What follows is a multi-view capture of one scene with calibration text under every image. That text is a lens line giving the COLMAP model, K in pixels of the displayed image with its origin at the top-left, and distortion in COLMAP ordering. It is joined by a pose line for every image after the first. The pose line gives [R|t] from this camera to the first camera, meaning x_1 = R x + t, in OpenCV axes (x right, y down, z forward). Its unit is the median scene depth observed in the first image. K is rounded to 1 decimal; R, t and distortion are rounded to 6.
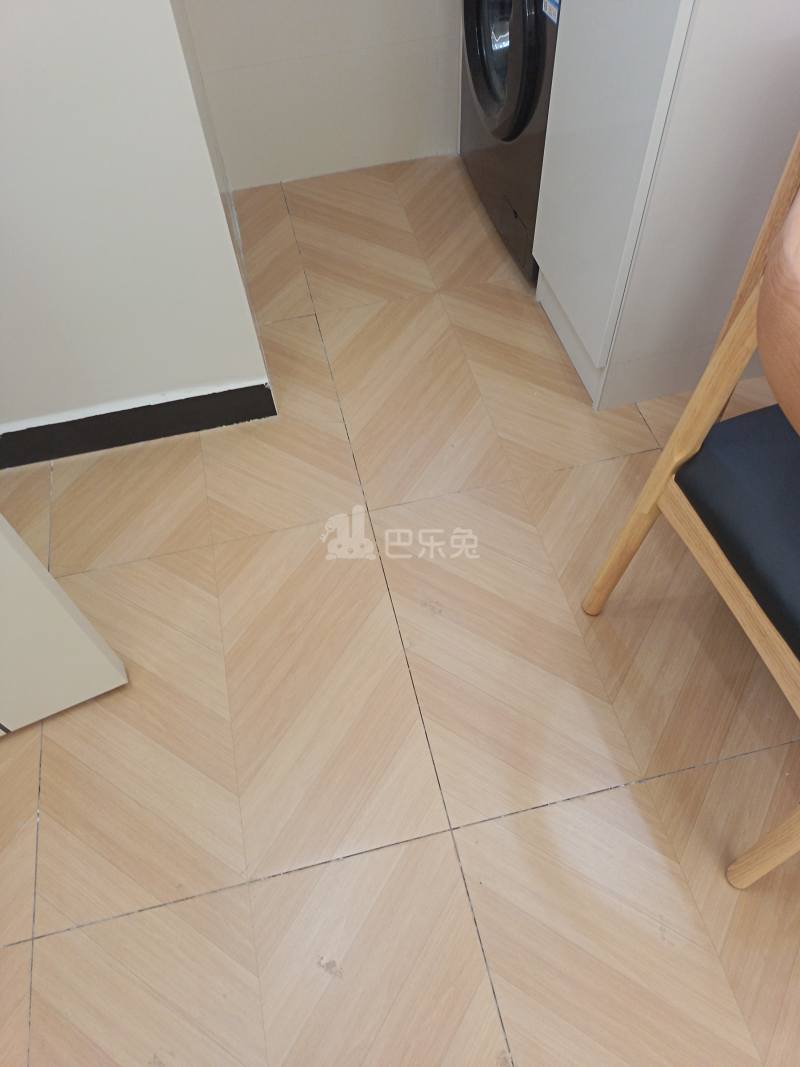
lens RADIAL K [[735.9, 0, 405.6], [0, 735.9, 532.7], [0, 0, 1]] dist [0.059829, -0.077534]
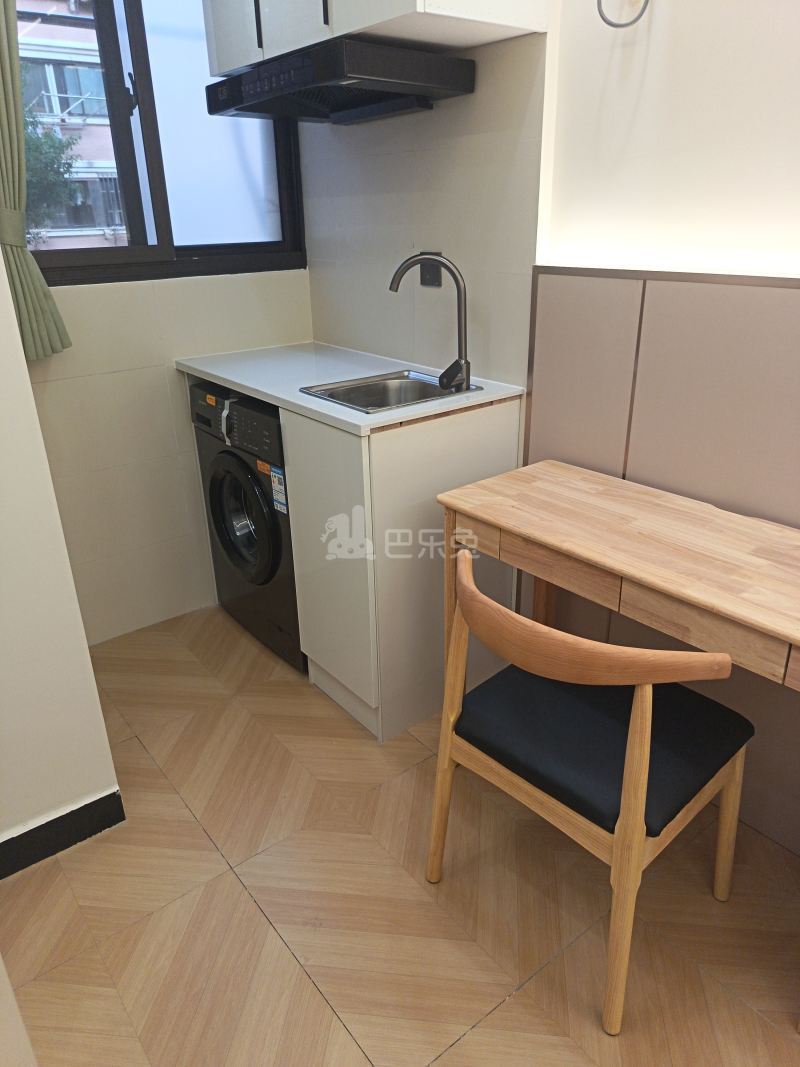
lens RADIAL K [[755.1, 0, 400.0], [0, 755.1, 533.5], [0, 0, 1]] dist [0.003216, -0.000412]
pose [[0.909248, -0.145634, 0.389946, -0.188408], [0.334406, 0.813411, -0.475957, 0.187695], [-0.247871, 0.563164, 0.788293, -0.291494]]
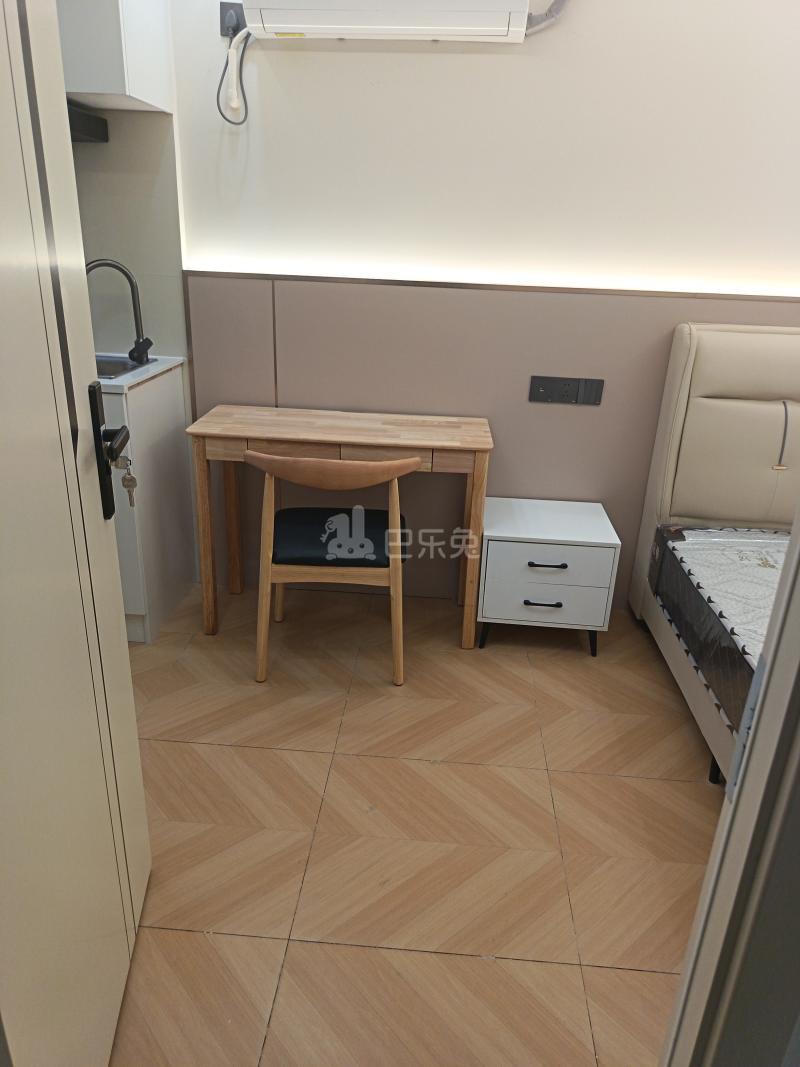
lens RADIAL K [[735.9, 0, 405.6], [0, 735.9, 532.7], [0, 0, 1]] dist [0.059829, -0.077534]
pose [[0.290282, -0.306494, 0.906531, -1.065333], [0.756567, 0.653570, -0.021293, 0.152136], [-0.585955, 0.692032, 0.421603, -0.234057]]
